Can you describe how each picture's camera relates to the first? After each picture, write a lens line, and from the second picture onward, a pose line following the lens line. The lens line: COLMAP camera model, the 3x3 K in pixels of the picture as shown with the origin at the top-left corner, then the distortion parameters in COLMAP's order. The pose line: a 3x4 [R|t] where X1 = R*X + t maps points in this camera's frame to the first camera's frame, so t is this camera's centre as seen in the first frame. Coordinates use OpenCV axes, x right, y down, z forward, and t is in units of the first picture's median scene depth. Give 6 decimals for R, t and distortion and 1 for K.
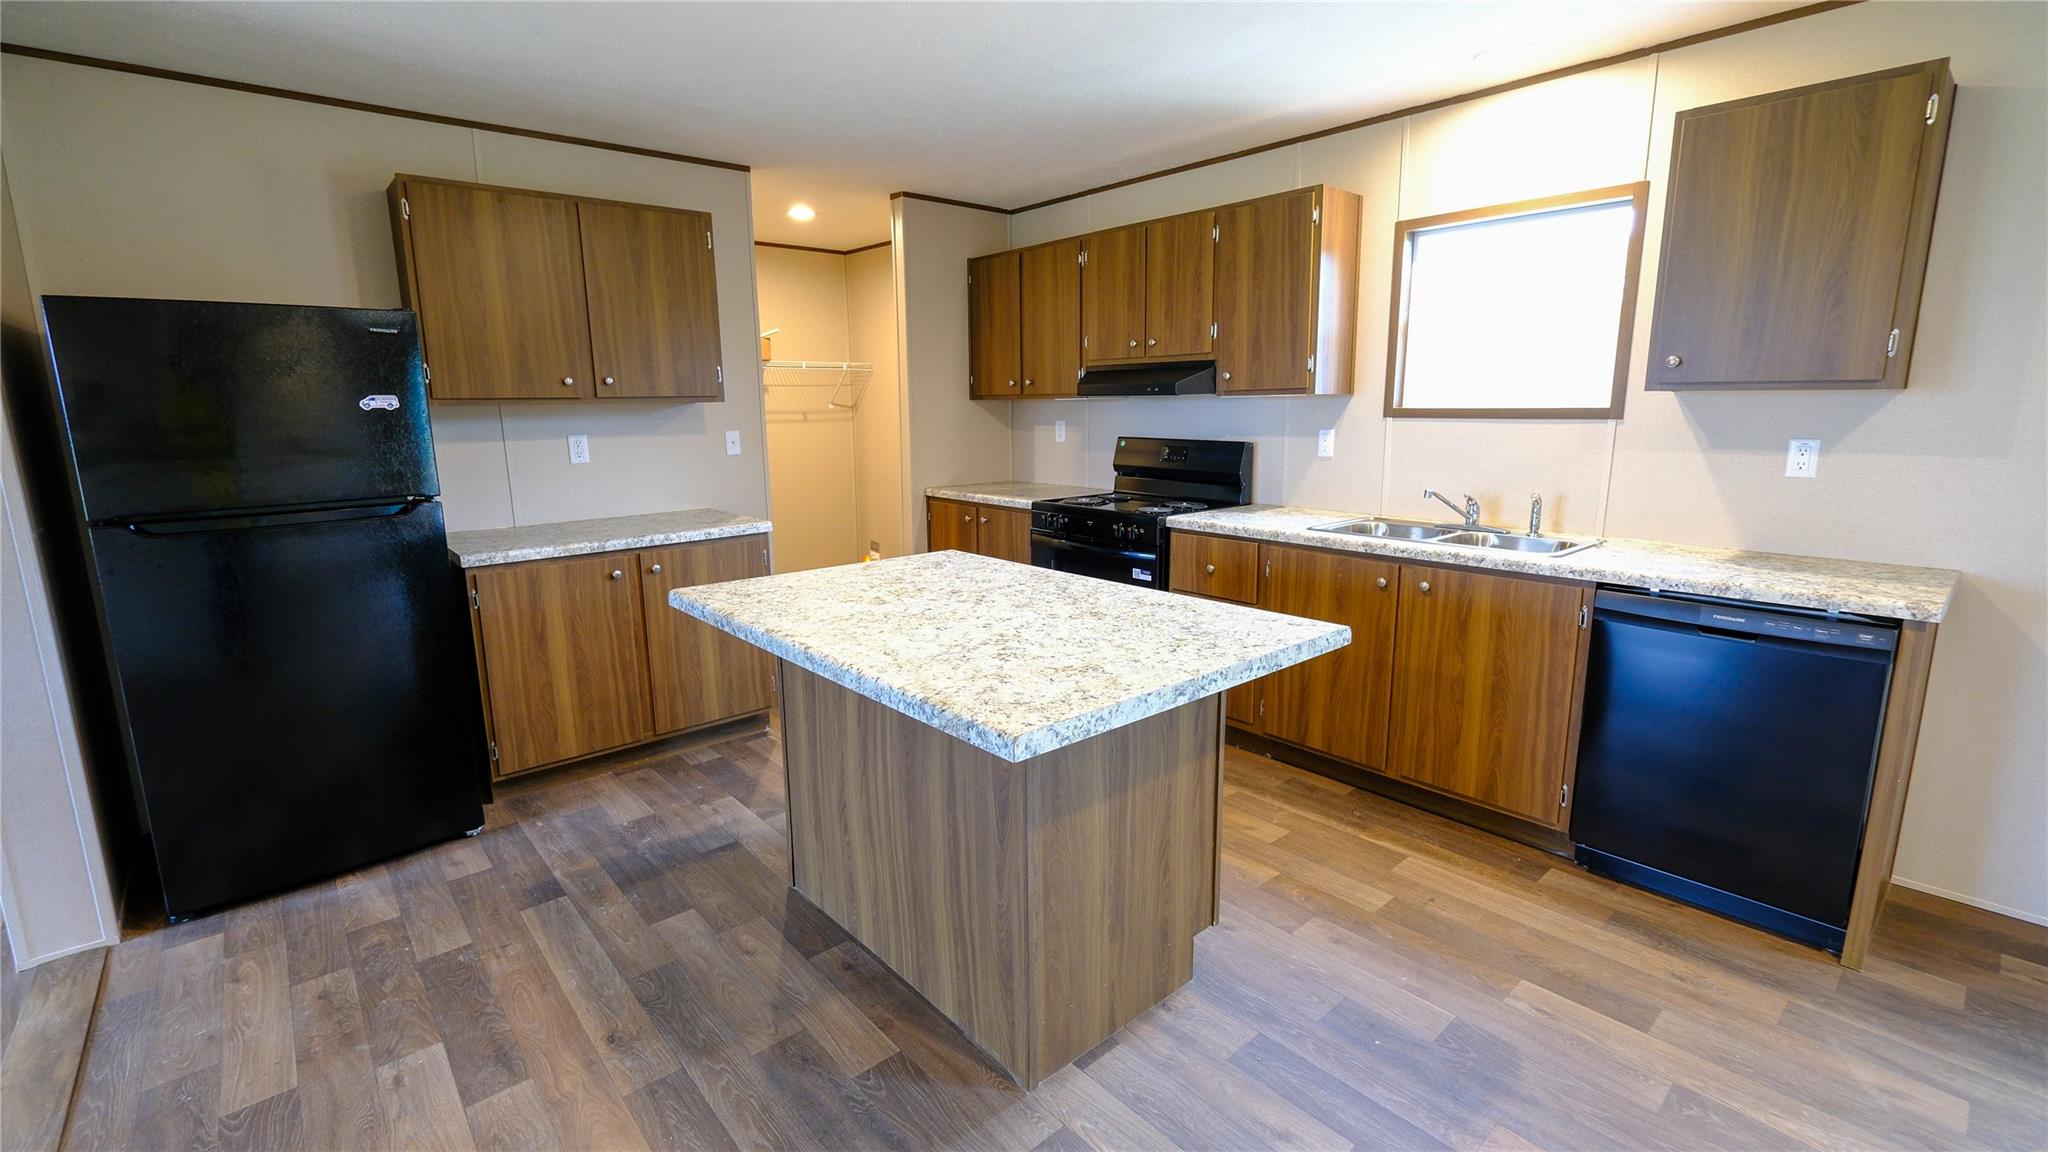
lens RADIAL K [[880.5, 0, 1024.0], [0, 880.5, 561.1], [0, 0, 1]] dist [-0.003860, 0.000186]
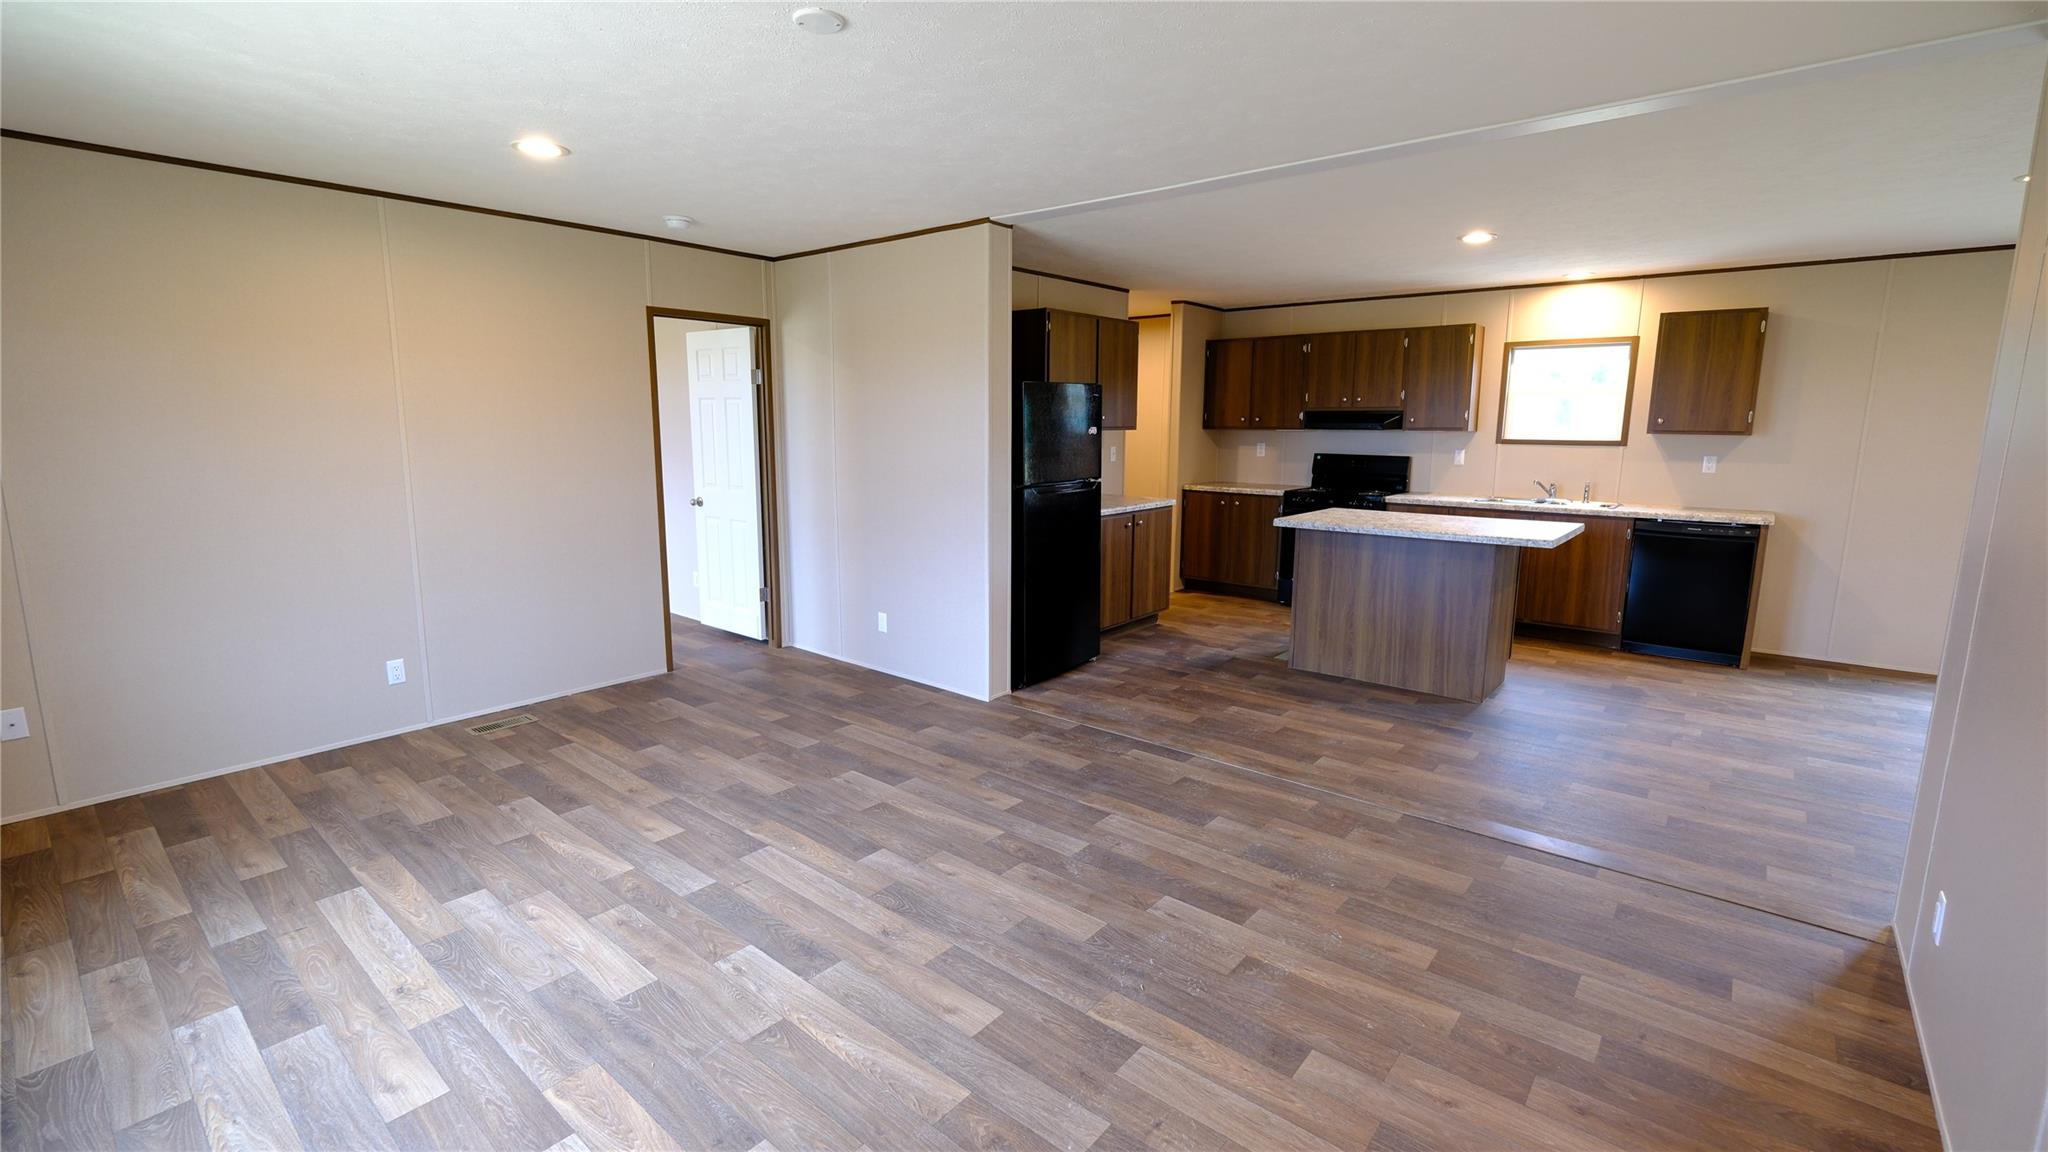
lens RADIAL K [[882.9, 0, 1025.7], [0, 882.9, 565.6], [0, 0, 1]] dist [-0.002001, -0.000144]
pose [[0.987005, -0.010061, 0.160377, -1.064211], [0.013286, 0.999730, -0.019048, 0.143050], [-0.160142, 0.020932, 0.986872, -0.833039]]
